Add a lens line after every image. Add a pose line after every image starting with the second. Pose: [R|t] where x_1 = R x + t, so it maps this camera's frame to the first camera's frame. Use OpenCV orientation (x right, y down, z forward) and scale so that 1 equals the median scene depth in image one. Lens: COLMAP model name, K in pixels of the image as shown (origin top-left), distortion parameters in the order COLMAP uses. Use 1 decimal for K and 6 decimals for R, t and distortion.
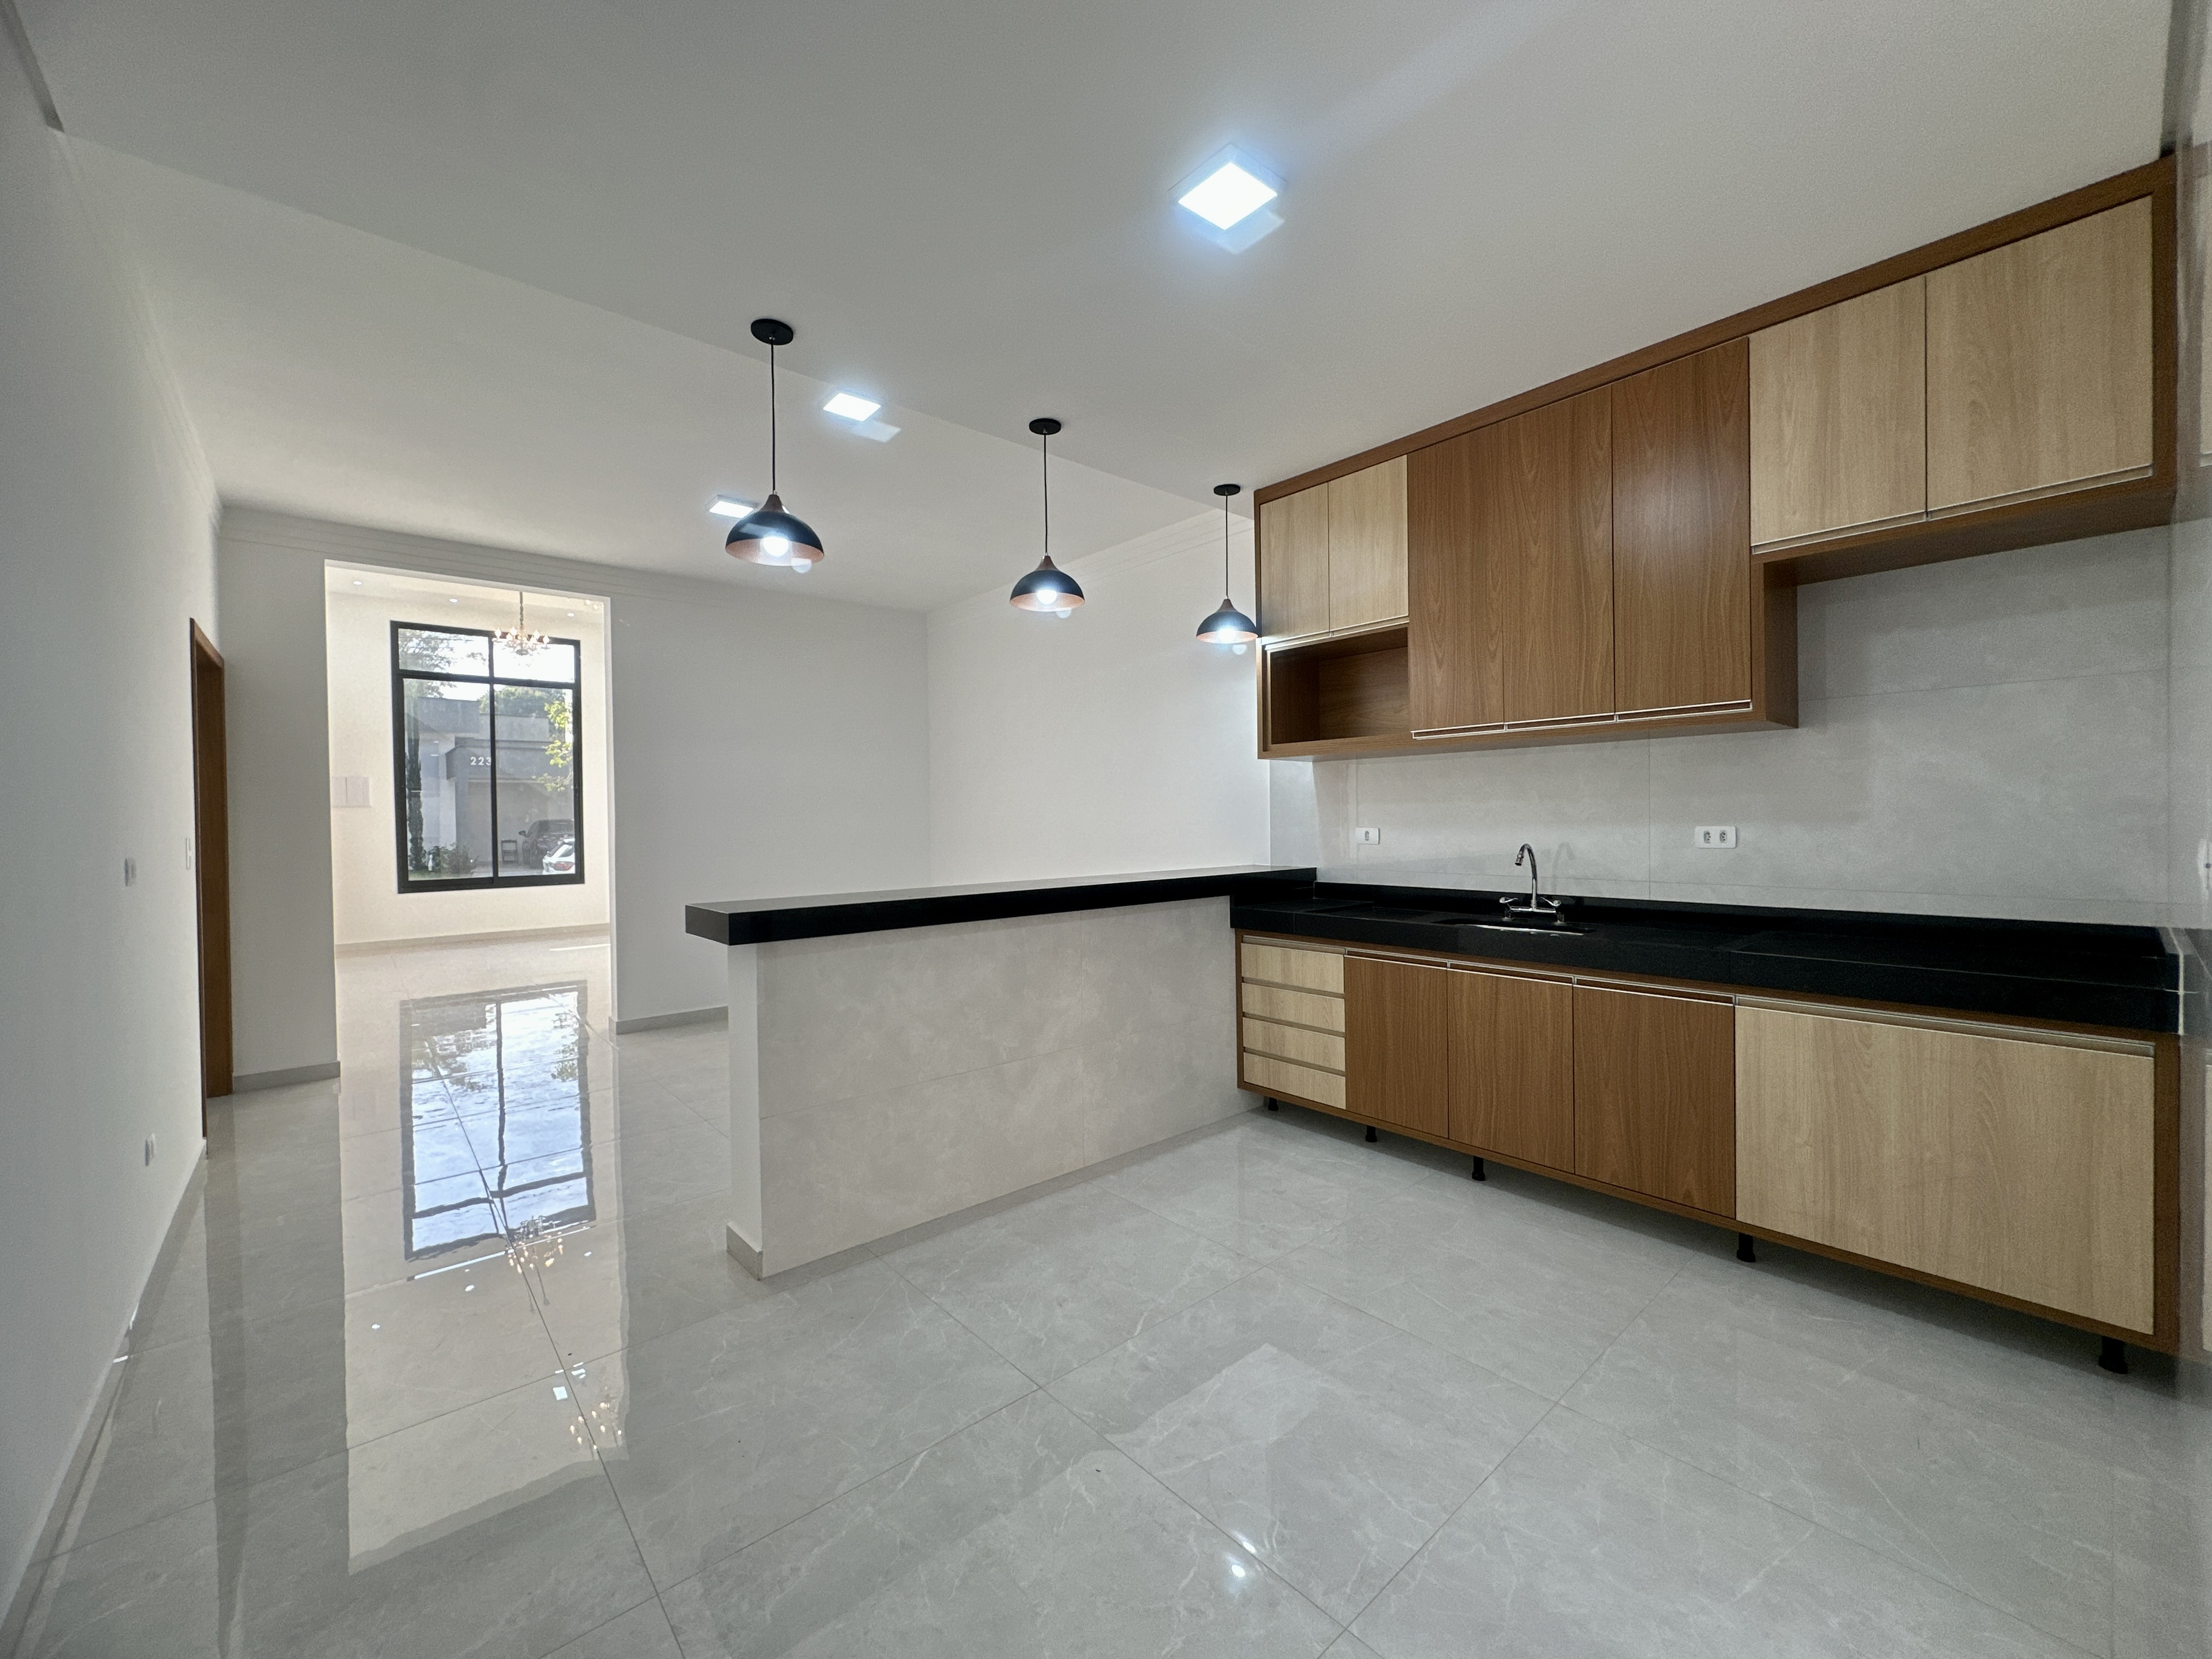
lens RADIAL K [[888.9, 0, 1123.8], [0, 888.9, 827.5], [0, 0, 1]] dist [-0.007565, 0.003496]
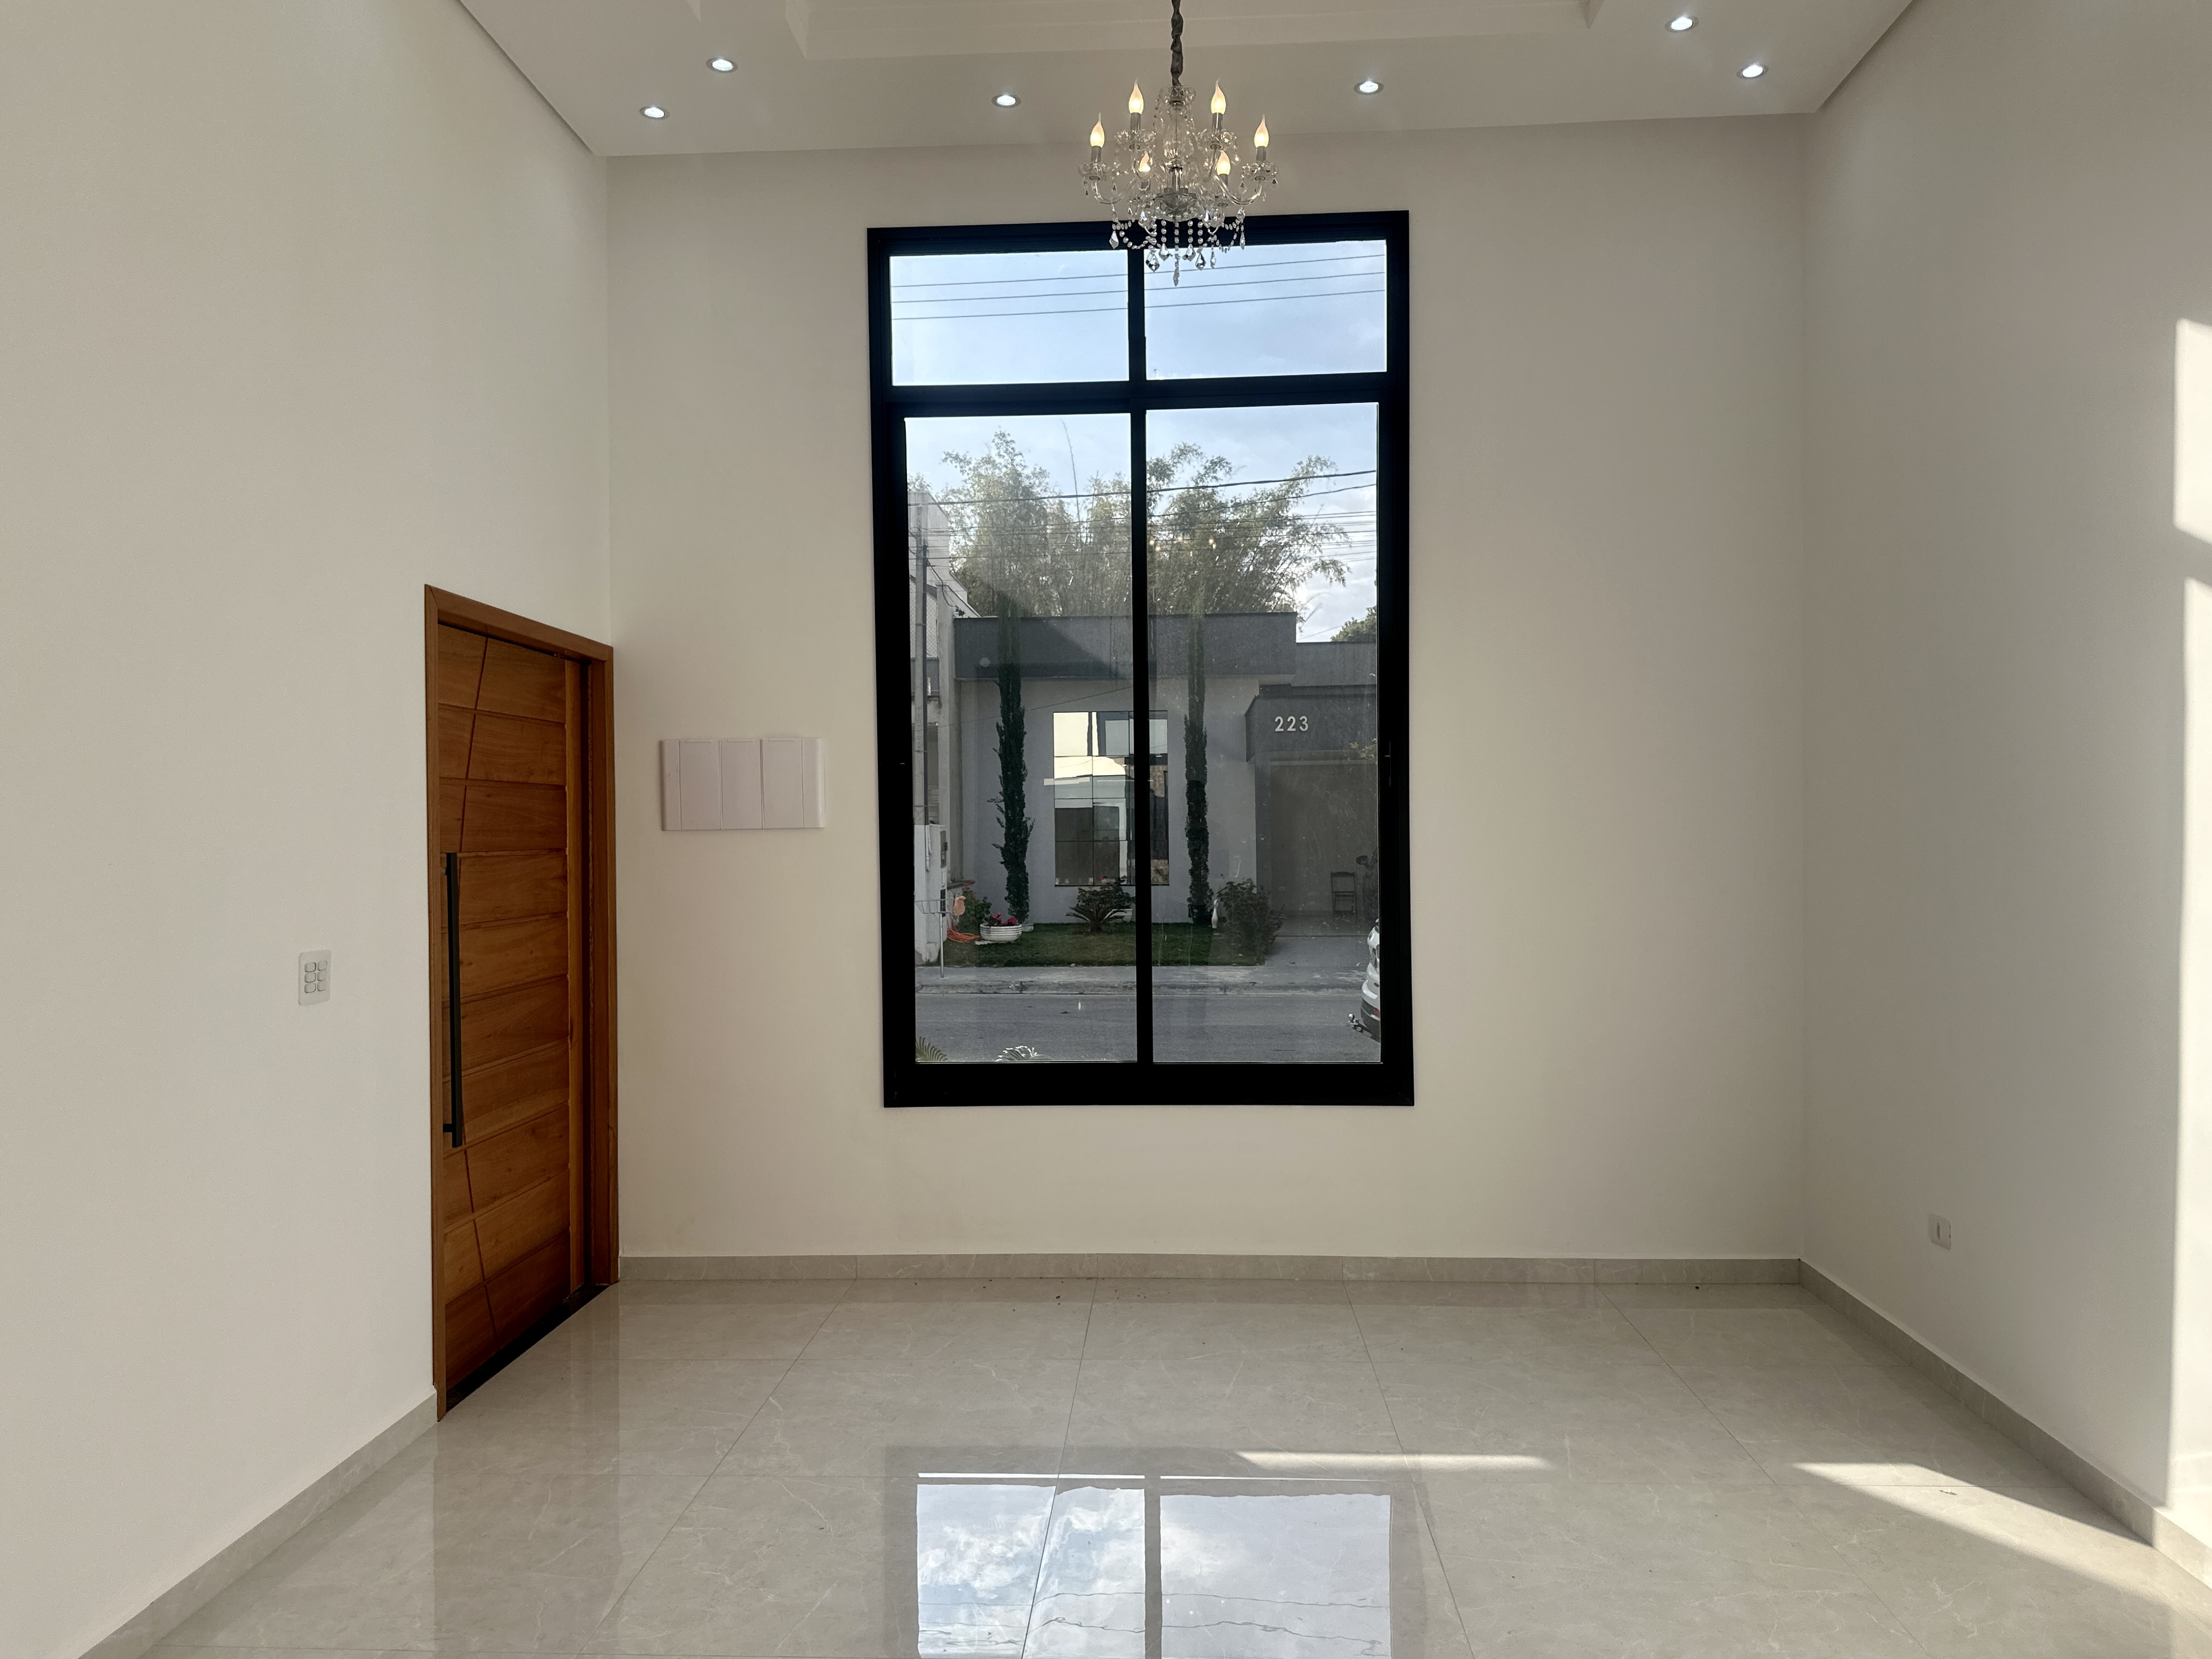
lens RADIAL K [[1597.9, 0, 1127.3], [0, 1597.9, 837.5], [0, 0, 1]] dist [0.073468, -0.086351]
pose [[0.723845, 0.006309, -0.689933, -0.349853], [-0.007972, 0.999968, 0.000780, -0.020501], [0.689916, 0.004935, 0.723872, 0.616796]]
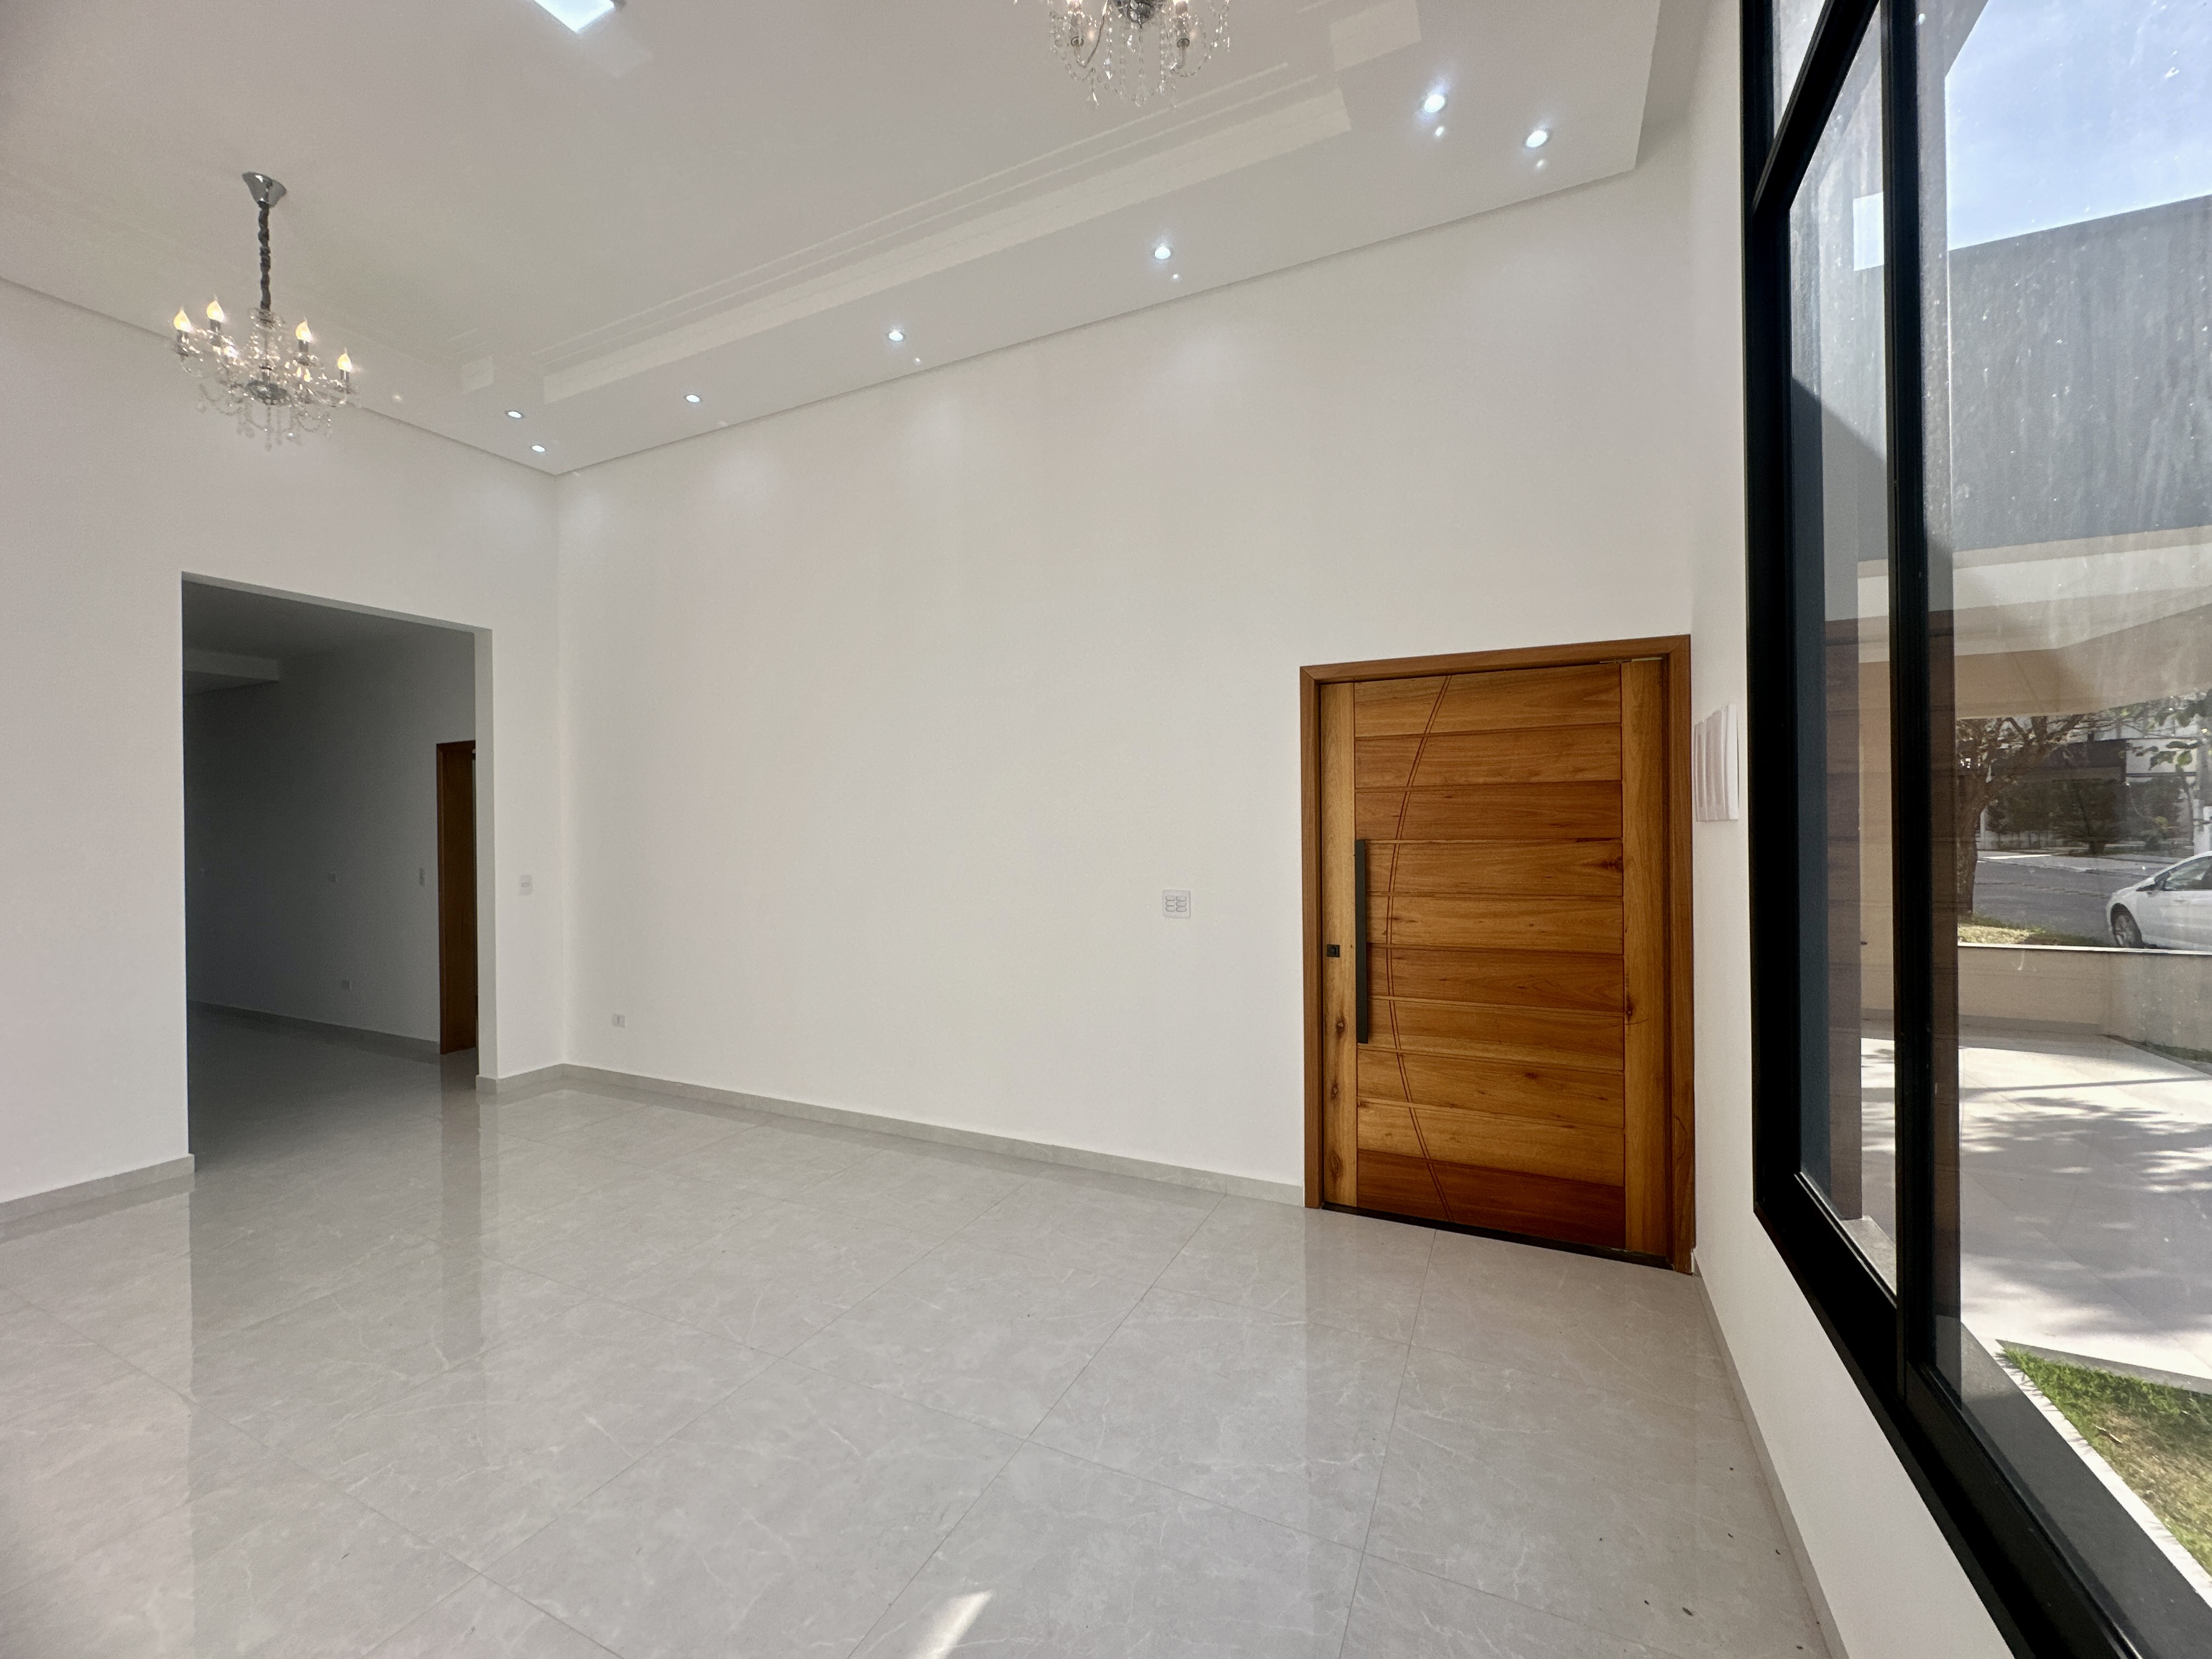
lens RADIAL K [[888.9, 0, 1094.4], [0, 888.9, 837.3], [0, 0, 1]] dist [-0.007565, 0.003496]
pose [[-0.925475, 0.024097, -0.378041, -0.555493], [0.015938, 0.999568, 0.024697, -0.025718], [0.378473, 0.016831, -0.925459, 1.084360]]
